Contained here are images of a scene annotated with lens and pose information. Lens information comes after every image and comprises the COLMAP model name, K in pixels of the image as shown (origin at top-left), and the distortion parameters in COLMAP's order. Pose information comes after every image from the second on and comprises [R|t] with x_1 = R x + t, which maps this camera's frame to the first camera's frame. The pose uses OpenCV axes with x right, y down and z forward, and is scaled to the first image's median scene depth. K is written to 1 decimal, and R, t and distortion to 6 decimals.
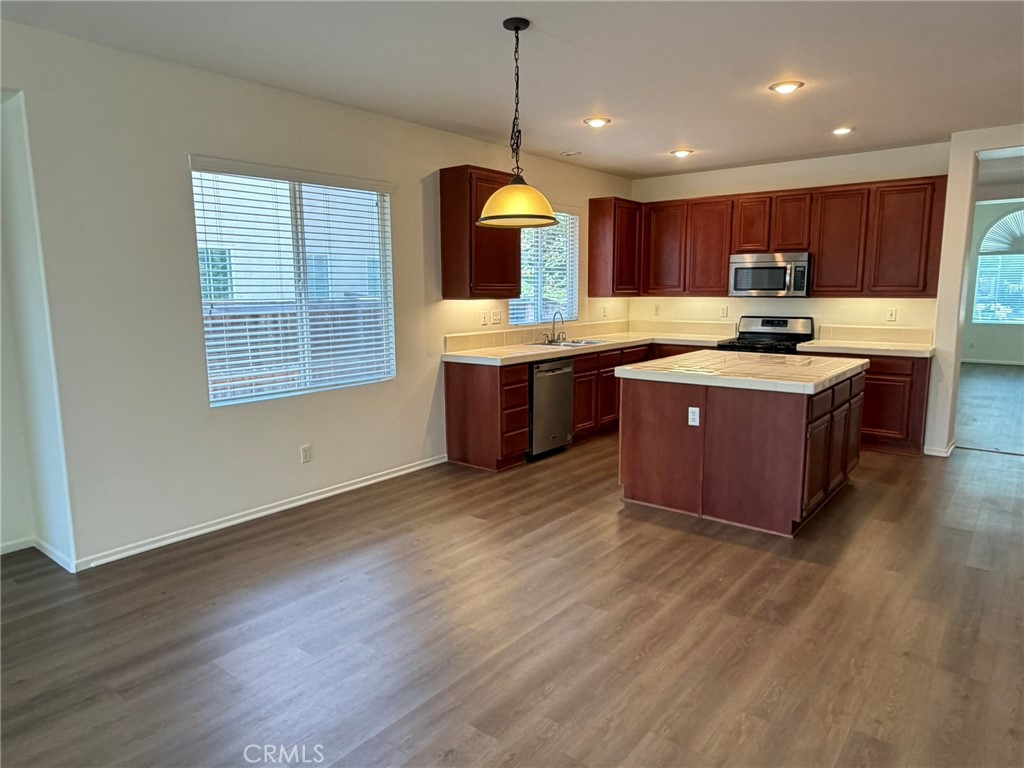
lens RADIAL K [[662.1, 0, 510.2], [0, 662.1, 383.0], [0, 0, 1]] dist [0.000496, 0.000746]
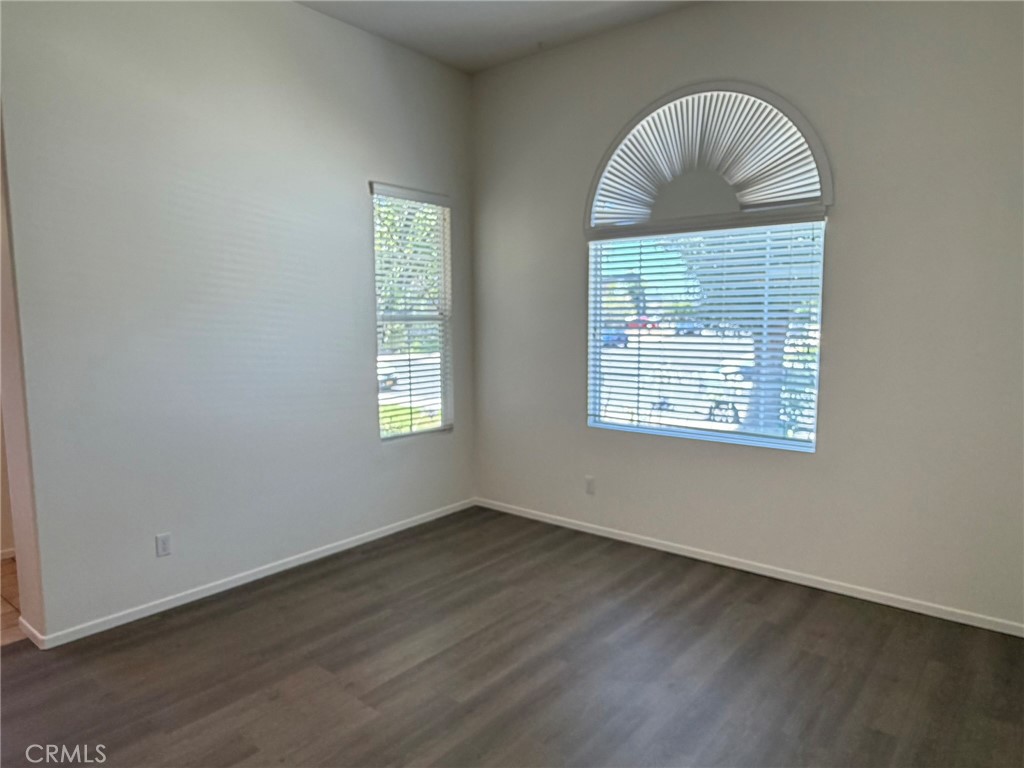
lens RADIAL K [[666.6, 0, 512.0], [0, 666.6, 384.0], [0, 0, 1]] dist [0.004413, -0.000729]
pose [[0.999934, 0.001192, -0.011440, 1.369758], [-0.001640, 0.999229, -0.039220, -0.205947], [0.011385, 0.039236, 0.999165, 1.311720]]
